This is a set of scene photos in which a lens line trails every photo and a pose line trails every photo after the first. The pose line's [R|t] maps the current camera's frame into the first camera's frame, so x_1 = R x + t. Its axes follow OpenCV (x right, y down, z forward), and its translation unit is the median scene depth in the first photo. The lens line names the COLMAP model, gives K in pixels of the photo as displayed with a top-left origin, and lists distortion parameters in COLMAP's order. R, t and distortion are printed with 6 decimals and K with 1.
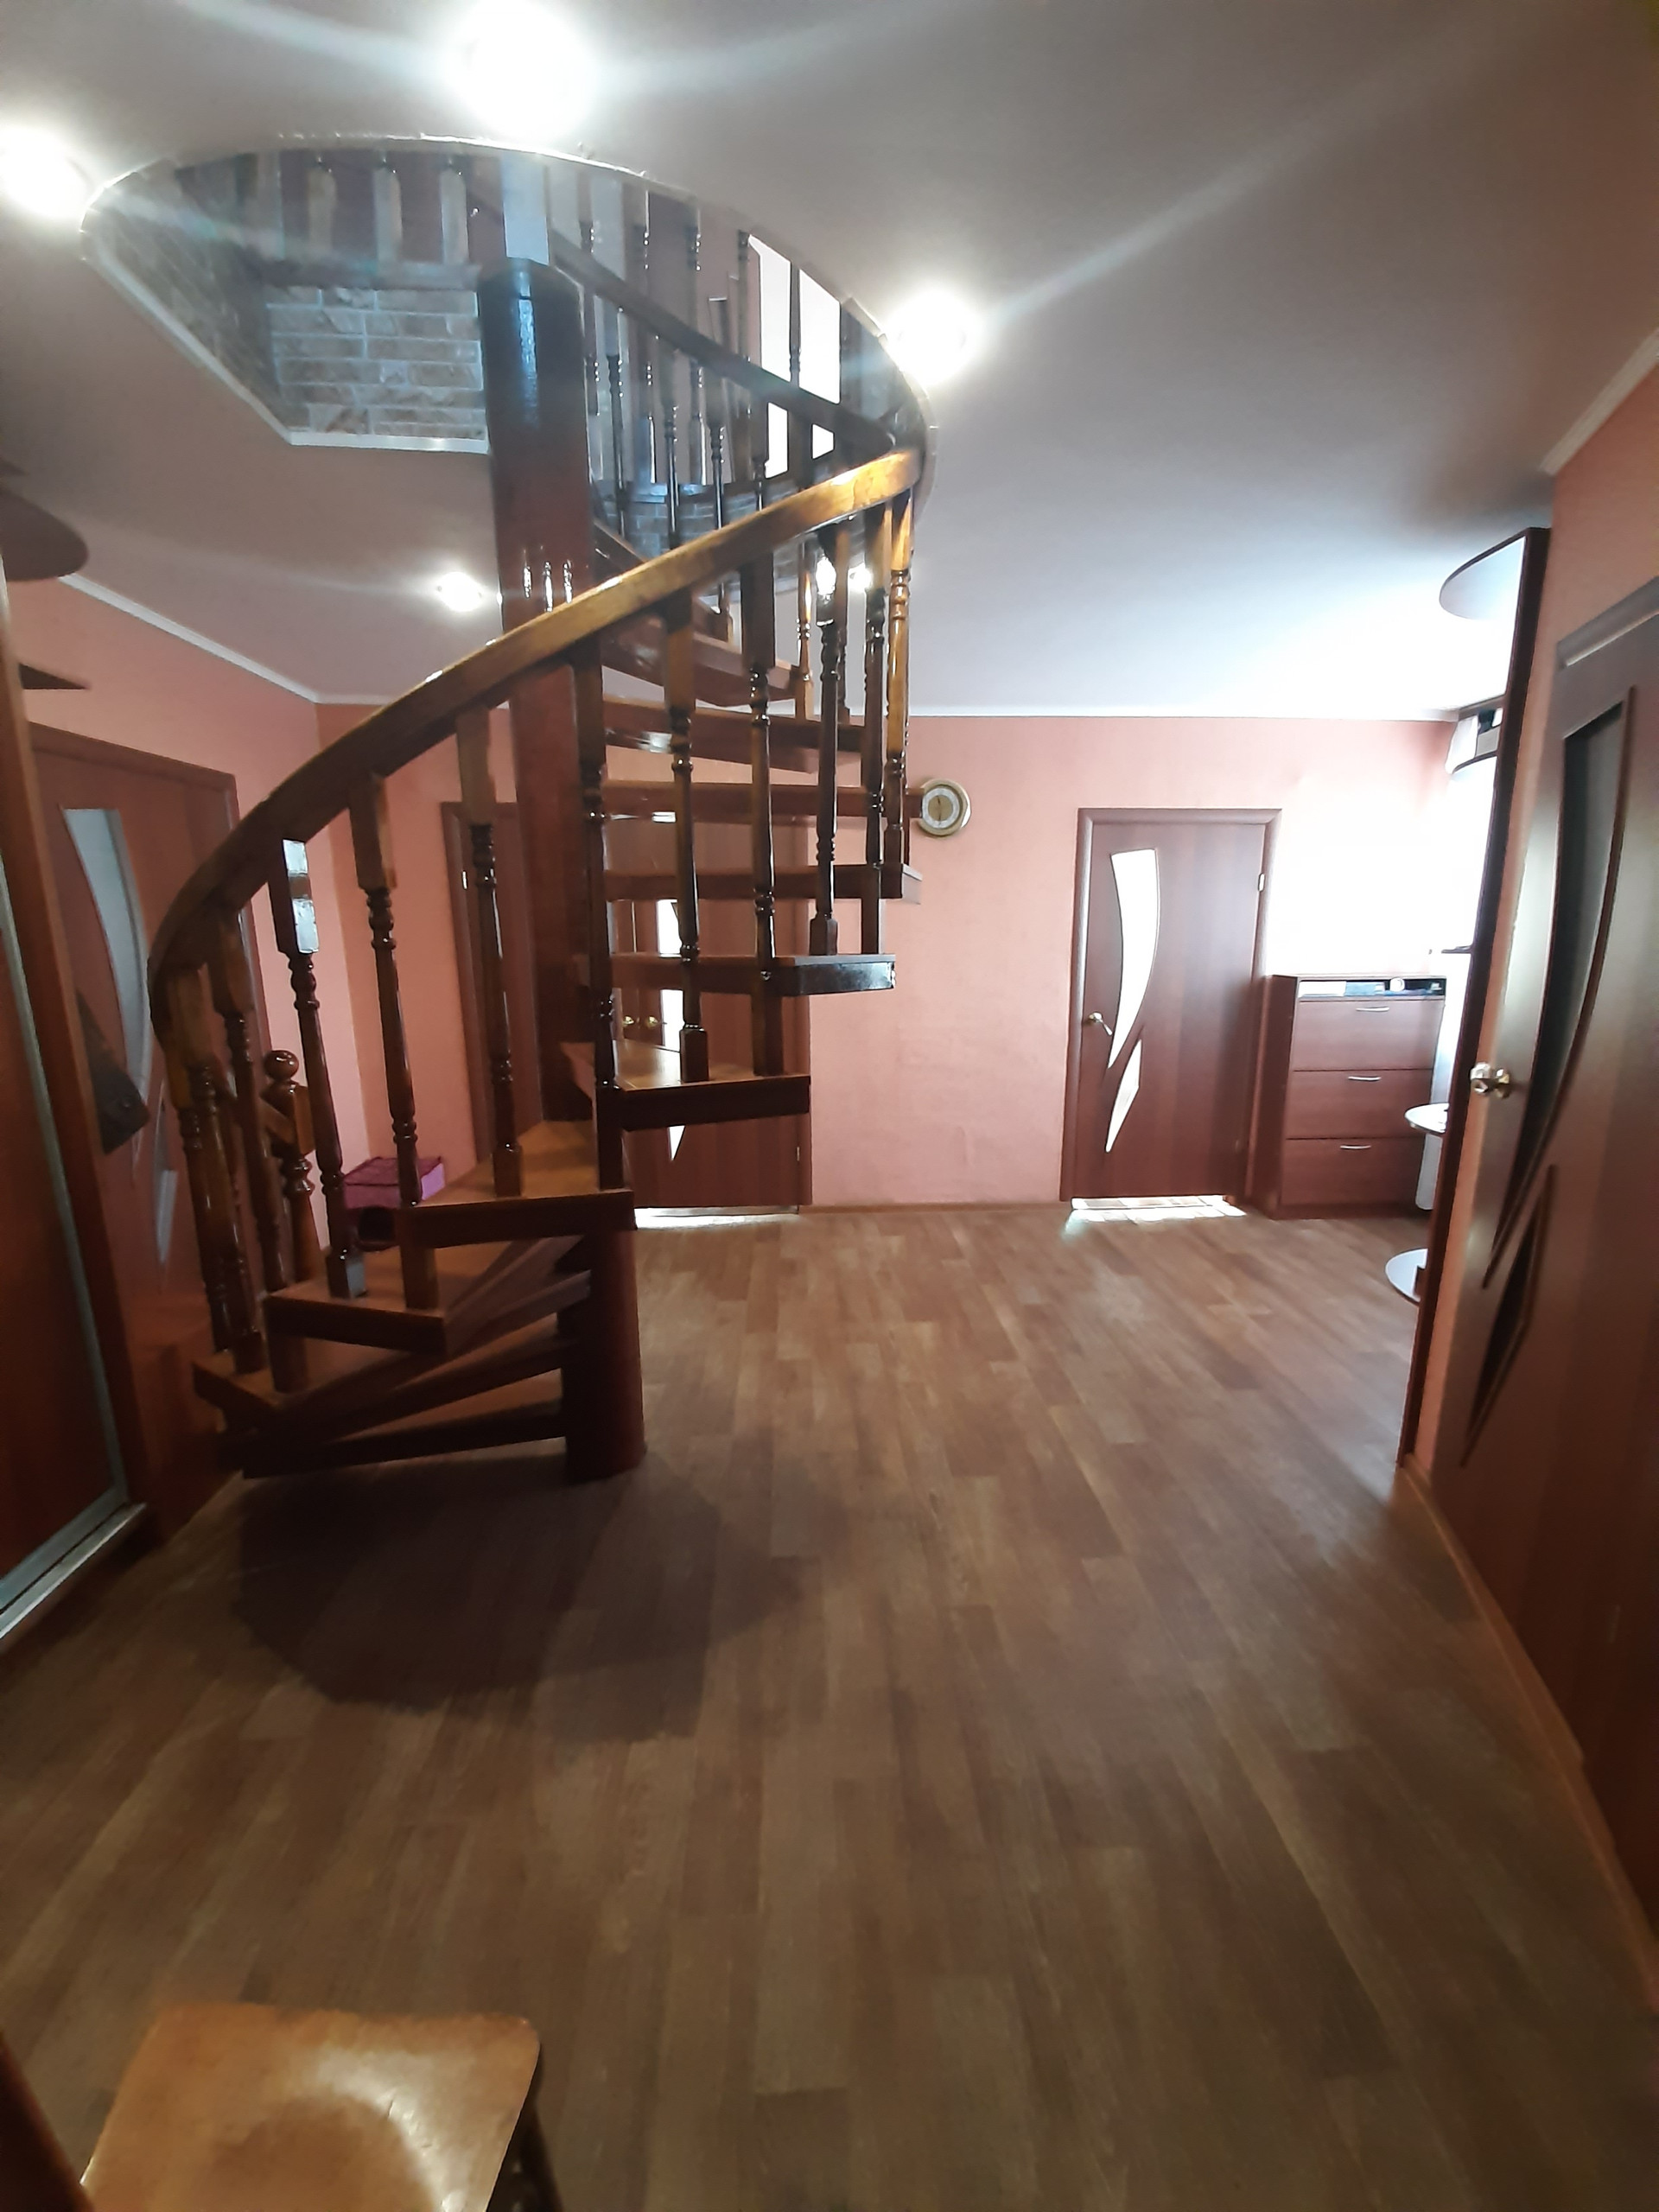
lens RADIAL K [[872.7, 0, 835.0], [0, 872.7, 1113.6], [0, 0, 1]] dist [-0.012582, -0.000116]
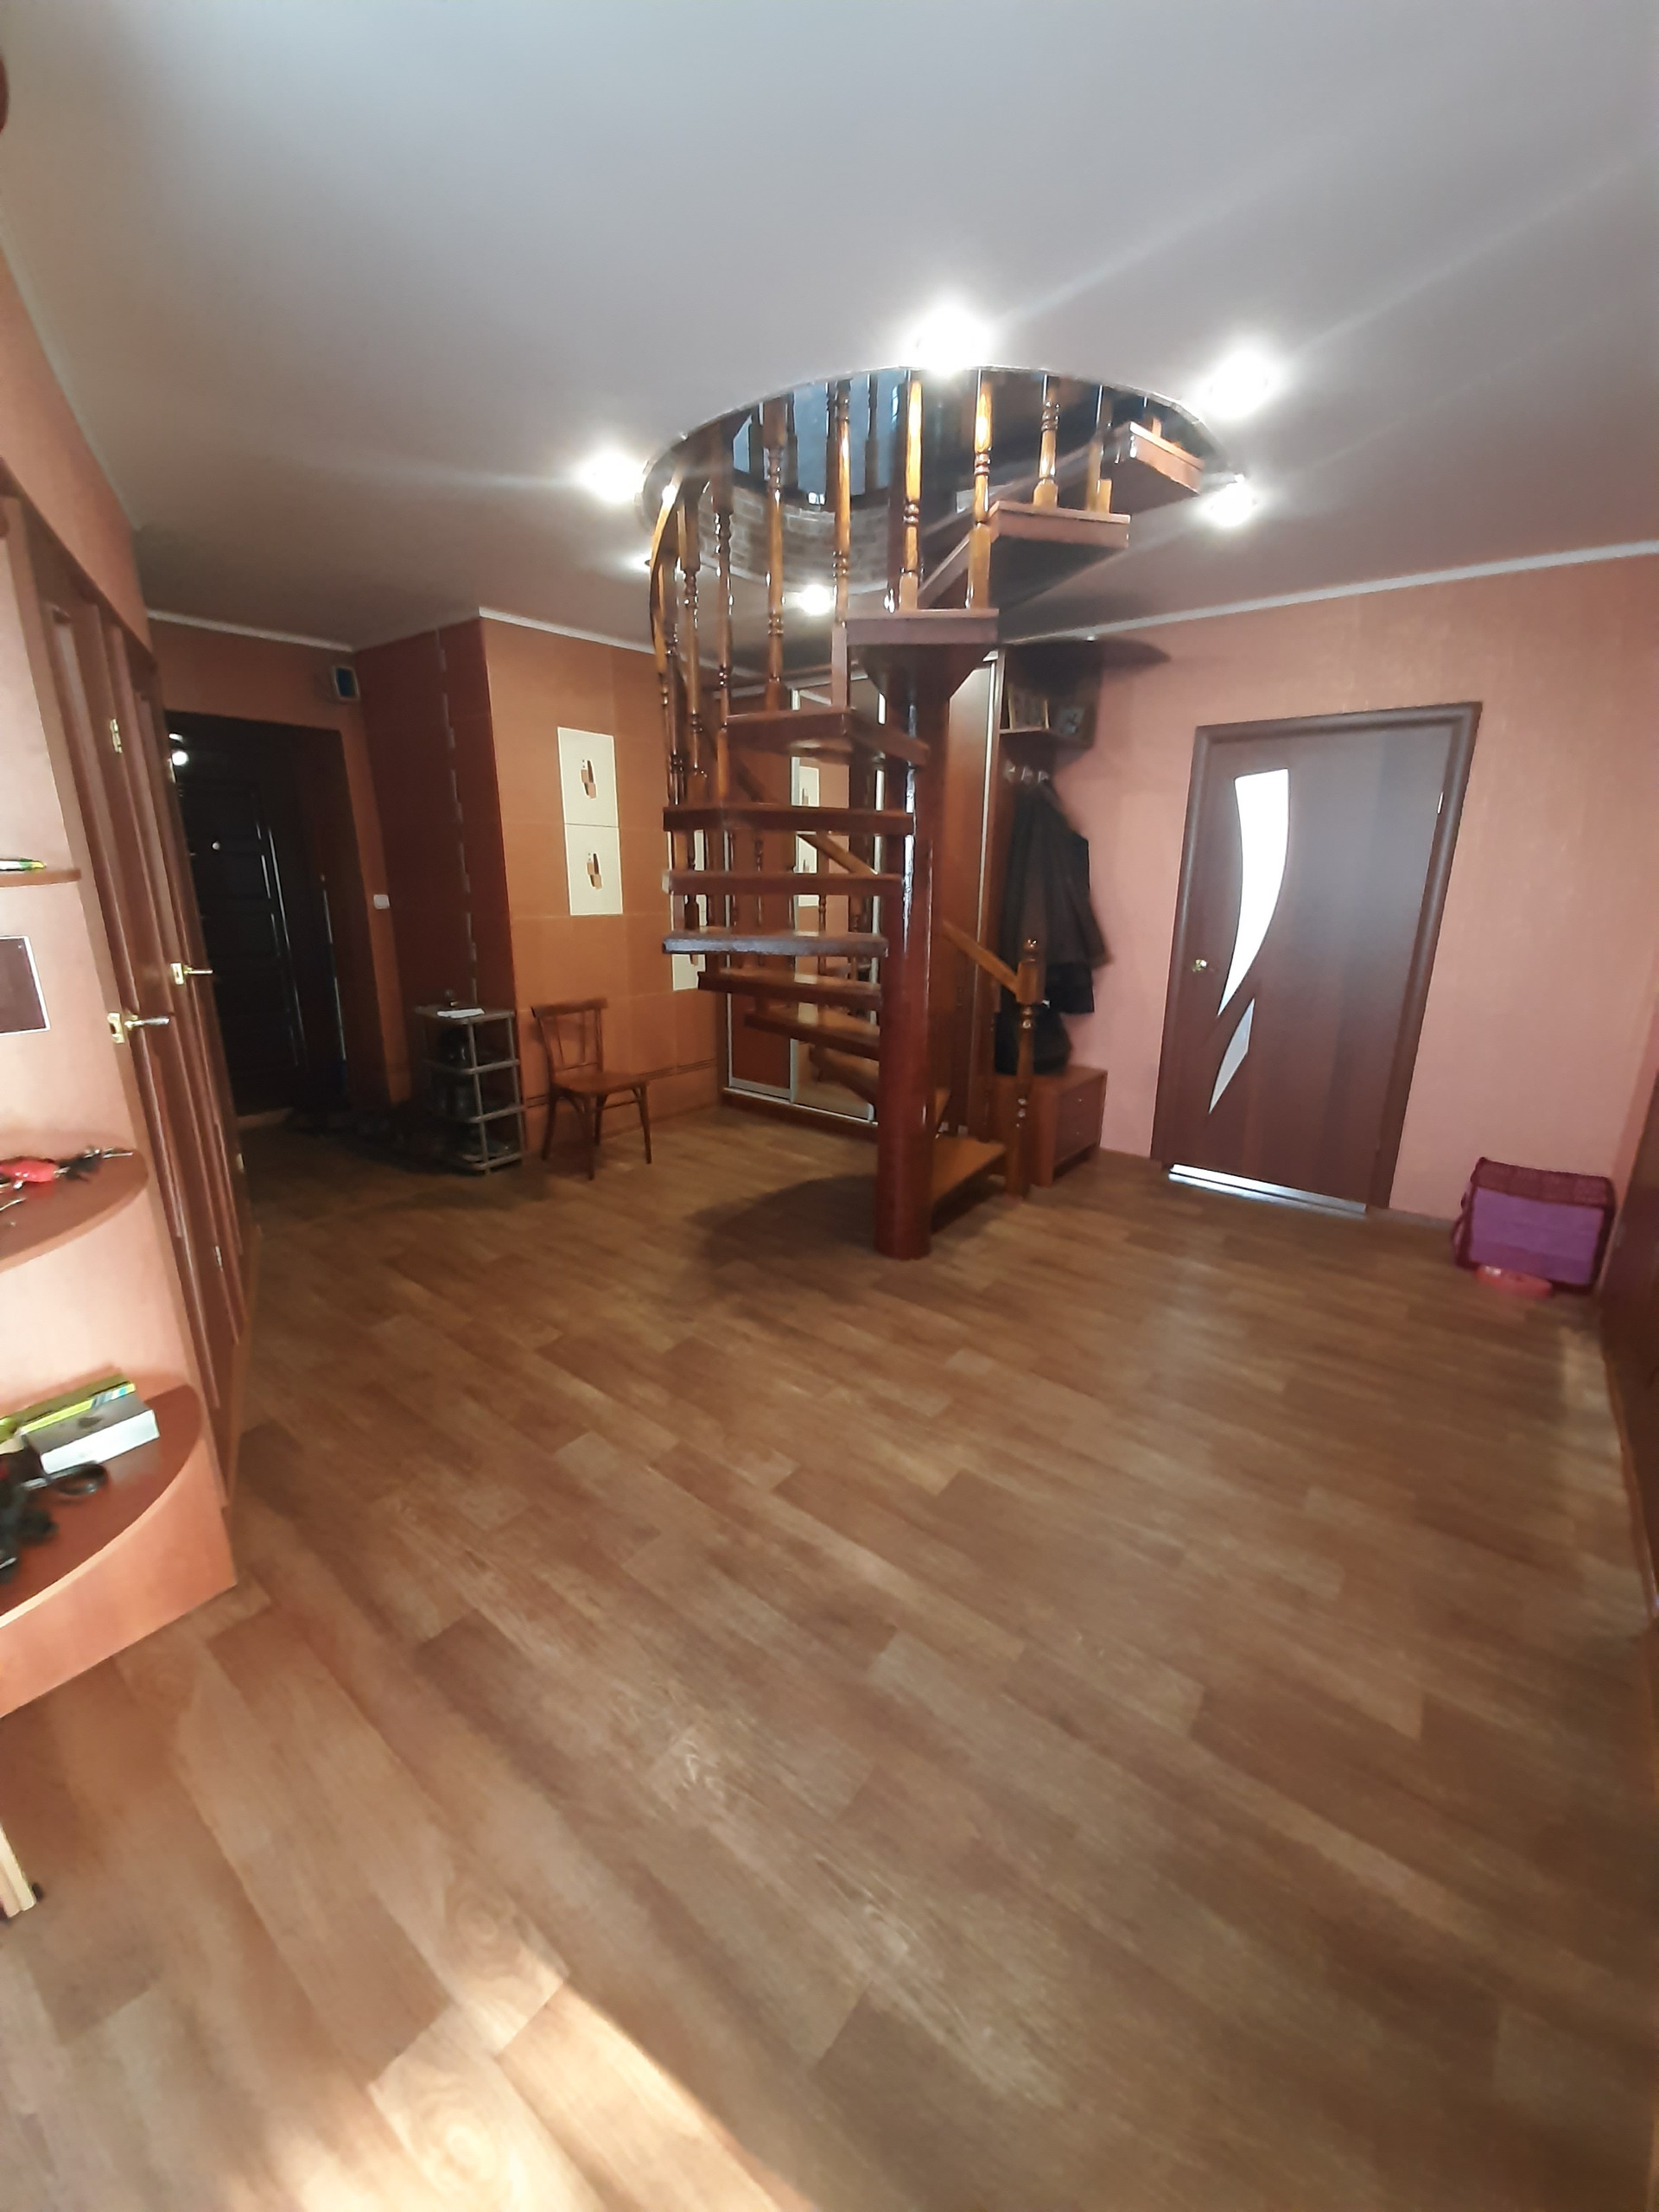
lens RADIAL K [[872.7, 0, 827.5], [0, 872.7, 1111.8], [0, 0, 1]] dist [-0.012582, -0.000116]
pose [[-0.667611, 0.194188, -0.718740, 0.679205], [-0.159801, 0.905511, 0.393083, -0.288180], [0.727159, 0.377281, -0.573497, 1.456724]]
